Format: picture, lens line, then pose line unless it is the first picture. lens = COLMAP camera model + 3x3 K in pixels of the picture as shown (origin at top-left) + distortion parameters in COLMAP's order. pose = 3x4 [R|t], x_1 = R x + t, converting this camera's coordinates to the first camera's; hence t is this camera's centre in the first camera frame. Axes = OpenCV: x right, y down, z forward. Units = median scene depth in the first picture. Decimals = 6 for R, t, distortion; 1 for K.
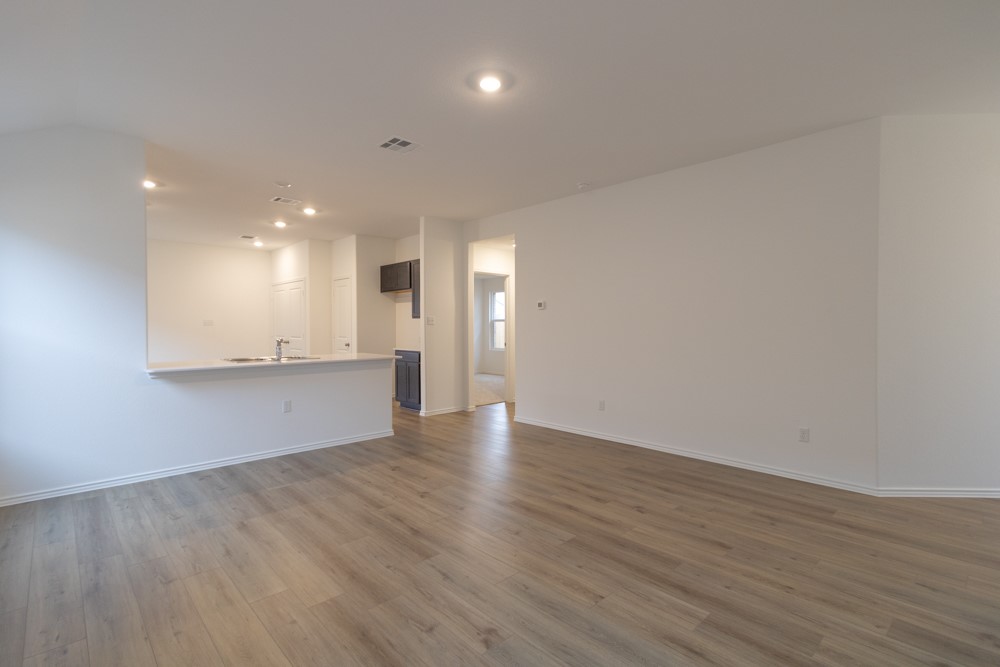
lens RADIAL K [[474.5, 0, 500.1], [0, 474.5, 323.2], [0, 0, 1]] dist [-0.000892, 0.000119]
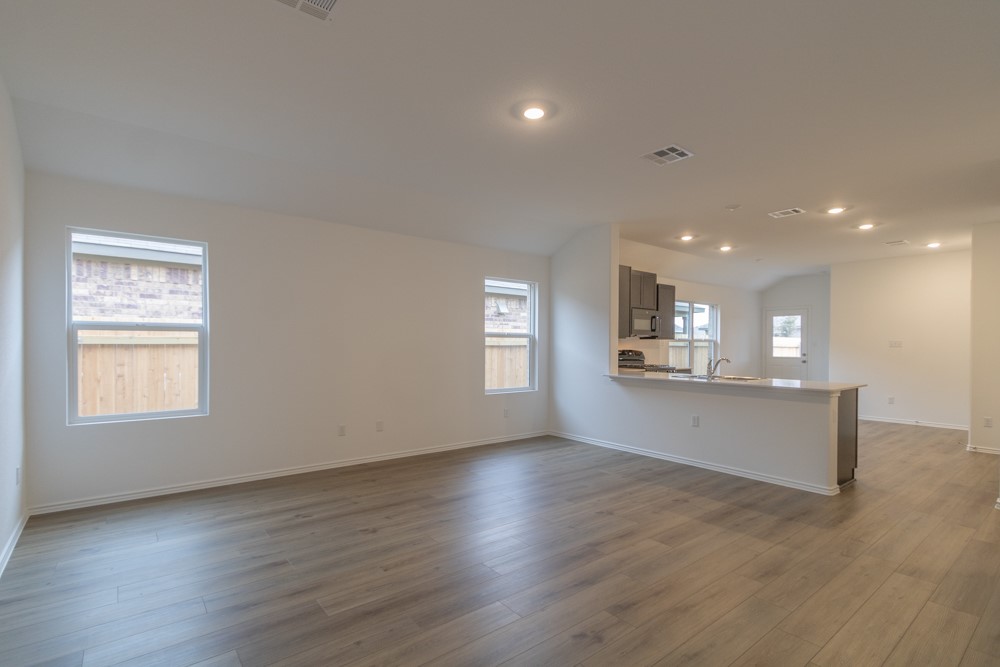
lens RADIAL K [[465.7, 0, 504.1], [0, 465.7, 344.6], [0, 0, 1]] dist [0.000422, -0.000015]
pose [[-0.064529, 0.006168, -0.997897, 0.769426], [-0.006843, 0.999955, 0.006623, -0.004230], [0.997892, 0.007256, -0.064484, 0.767898]]
